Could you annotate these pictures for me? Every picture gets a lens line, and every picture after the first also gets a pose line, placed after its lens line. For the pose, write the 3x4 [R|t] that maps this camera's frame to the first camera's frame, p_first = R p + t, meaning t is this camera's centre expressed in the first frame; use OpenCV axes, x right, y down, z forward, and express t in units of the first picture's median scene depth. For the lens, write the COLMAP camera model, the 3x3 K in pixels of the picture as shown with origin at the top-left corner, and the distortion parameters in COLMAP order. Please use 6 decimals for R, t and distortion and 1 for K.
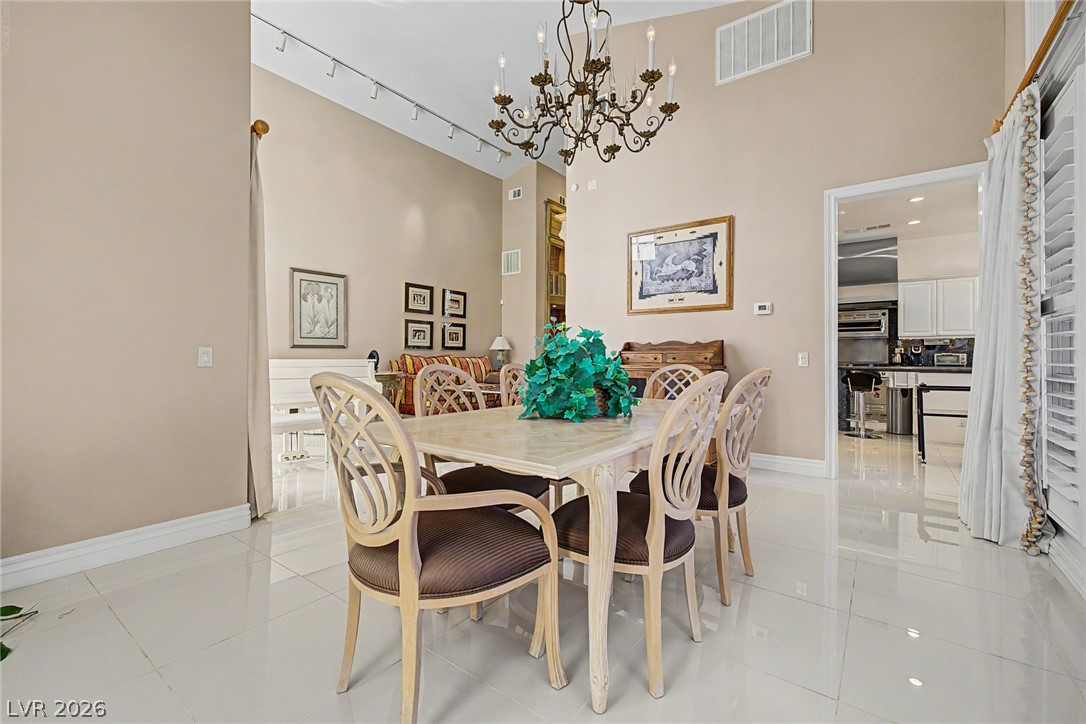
lens RADIAL K [[456.2, 0, 542.4], [0, 456.2, 354.6], [0, 0, 1]] dist [-0.000404, -0.000046]
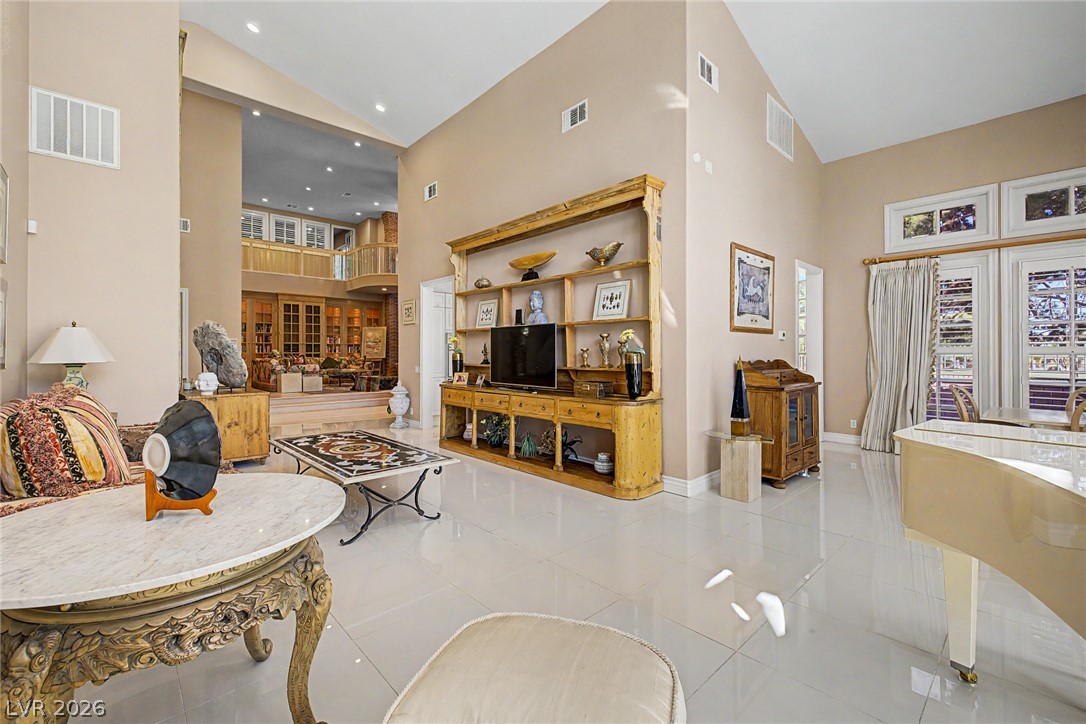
lens RADIAL K [[456.2, 0, 534.8], [0, 456.2, 355.6], [0, 0, 1]] dist [-0.000404, -0.000046]
pose [[0.197313, -0.002539, 0.980337, -0.438598], [-0.003789, 0.999987, 0.003353, -0.021295], [-0.980333, -0.004376, 0.197301, 0.667055]]
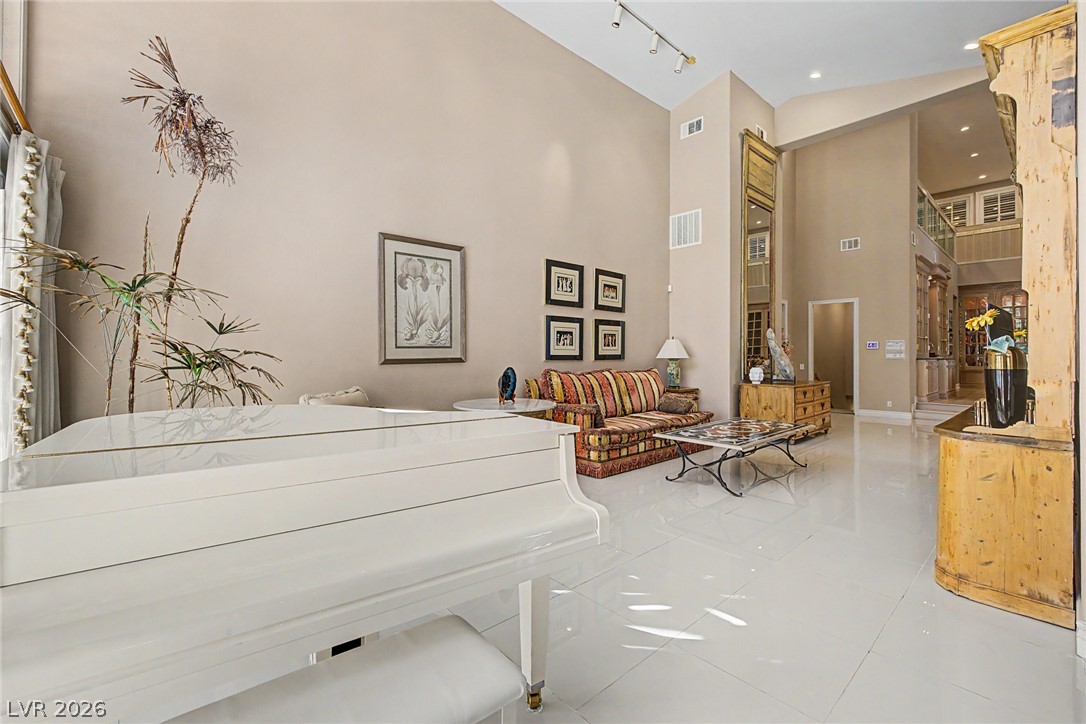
lens RADIAL K [[461.4, 0, 538.4], [0, 461.4, 357.6], [0, 0, 1]] dist [-0.000400, -0.000078]
pose [[0.976350, -0.000322, -0.216195, -0.161166], [0.002704, 0.999939, 0.010719, -0.022739], [0.216179, -0.011050, 0.976291, 0.335038]]
